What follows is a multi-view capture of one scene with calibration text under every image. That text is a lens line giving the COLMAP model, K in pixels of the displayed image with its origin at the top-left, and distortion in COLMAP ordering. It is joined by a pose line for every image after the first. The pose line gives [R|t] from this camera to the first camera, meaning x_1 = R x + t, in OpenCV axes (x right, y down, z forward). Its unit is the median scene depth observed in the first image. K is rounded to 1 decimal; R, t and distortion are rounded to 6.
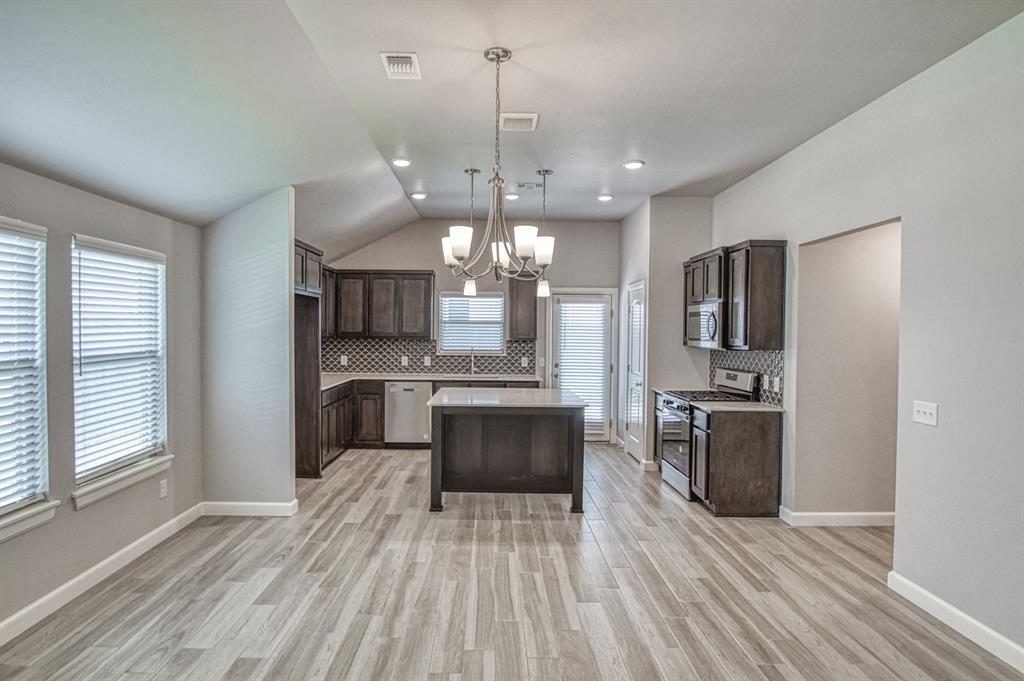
lens RADIAL K [[544.9, 0, 490.4], [0, 544.9, 338.2], [0, 0, 1]] dist [-0.001093, -0.000037]
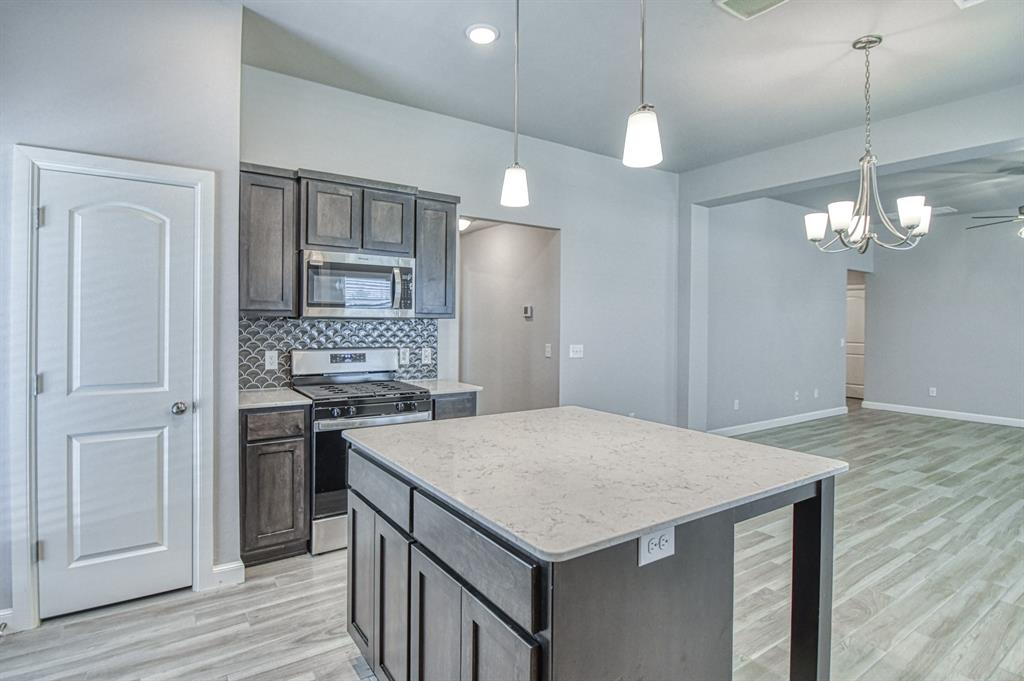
lens RADIAL K [[523.8, 0, 495.3], [0, 523.8, 320.8], [0, 0, 1]] dist [0.005476, -0.019548]
pose [[-0.554303, -0.013695, 0.832202, -0.181258], [-0.001514, 0.999880, 0.015446, 0.007530], [-0.832313, 0.007302, -0.554257, 0.901230]]
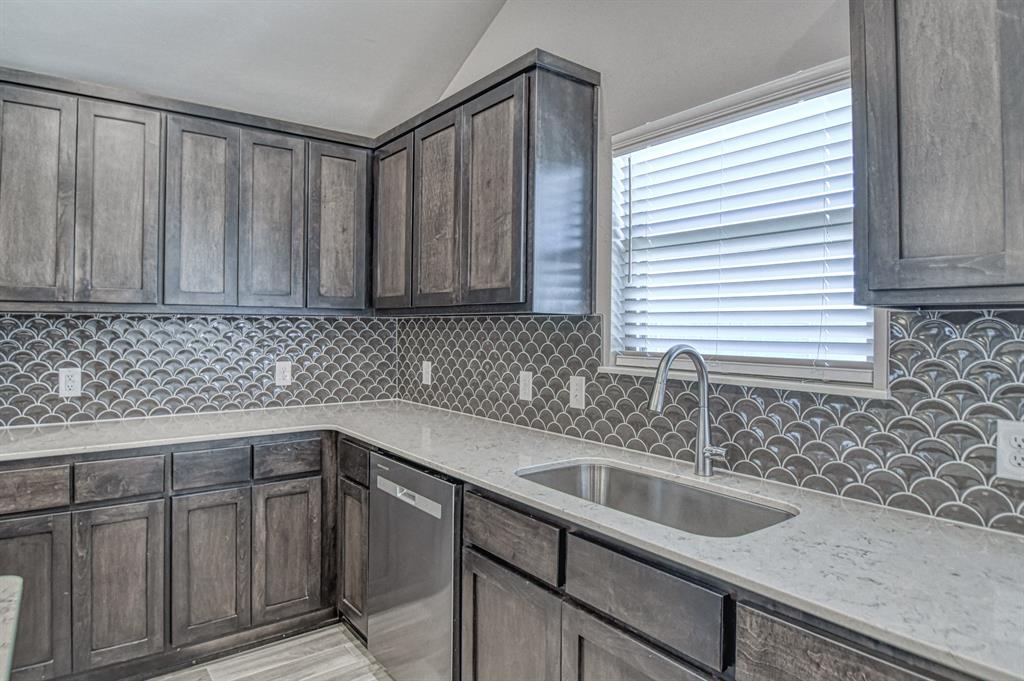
lens RADIAL K [[577.7, 0, 511.6], [0, 577.7, 321.9], [0, 0, 1]] dist [-0.065029, 0.000135]
pose [[0.625912, -0.009672, -0.779834, 0.100175], [-0.011959, 0.999687, -0.021997, 0.012971], [0.779802, 0.023094, 0.625600, 0.820968]]
